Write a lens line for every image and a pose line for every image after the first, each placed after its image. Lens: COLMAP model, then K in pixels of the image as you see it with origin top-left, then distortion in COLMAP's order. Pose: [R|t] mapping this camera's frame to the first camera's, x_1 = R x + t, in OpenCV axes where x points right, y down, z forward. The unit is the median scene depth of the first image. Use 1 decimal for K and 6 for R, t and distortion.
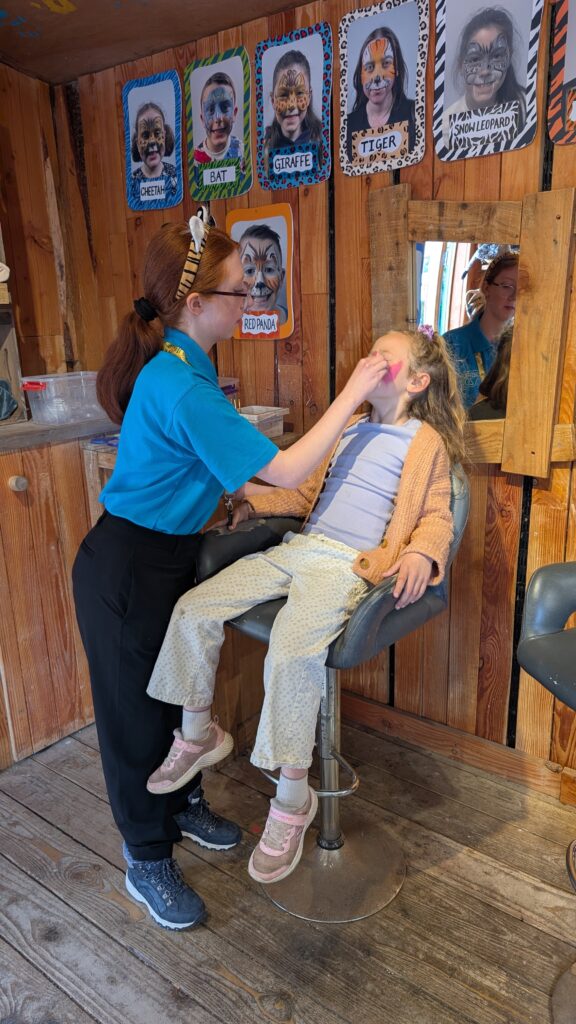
lens RADIAL K [[756.0, 0, 291.9], [0, 756.0, 516.3], [0, 0, 1]] dist [0.010580, -0.007278]
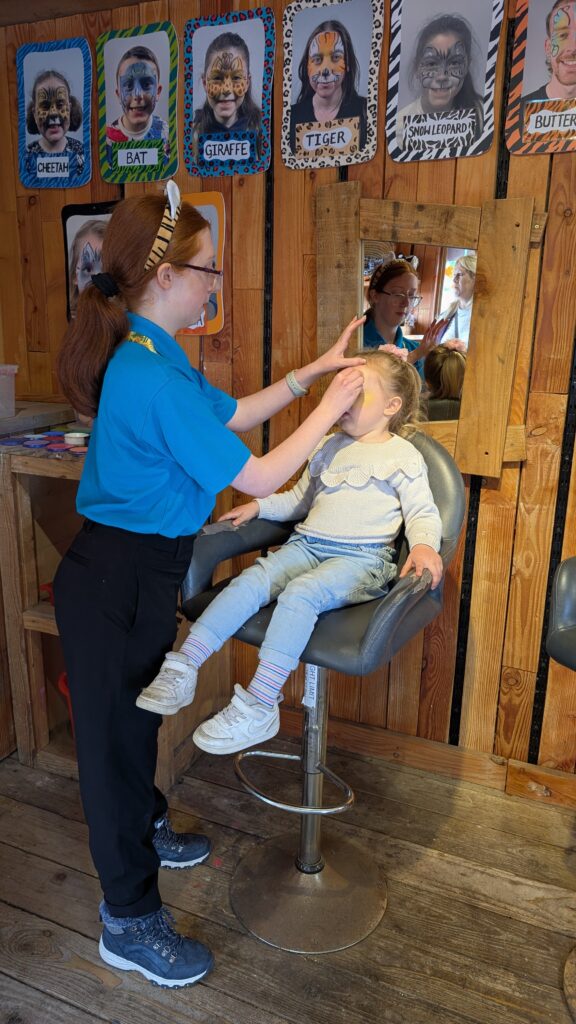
lens RADIAL K [[756.0, 0, 286.2], [0, 756.0, 509.6], [0, 0, 1]] dist [0.010580, -0.007278]
pose [[0.966695, -0.021394, 0.255034, -0.199425], [0.026604, 0.999501, -0.017000, 0.002308], [-0.254543, 0.023218, 0.966783, 0.081111]]
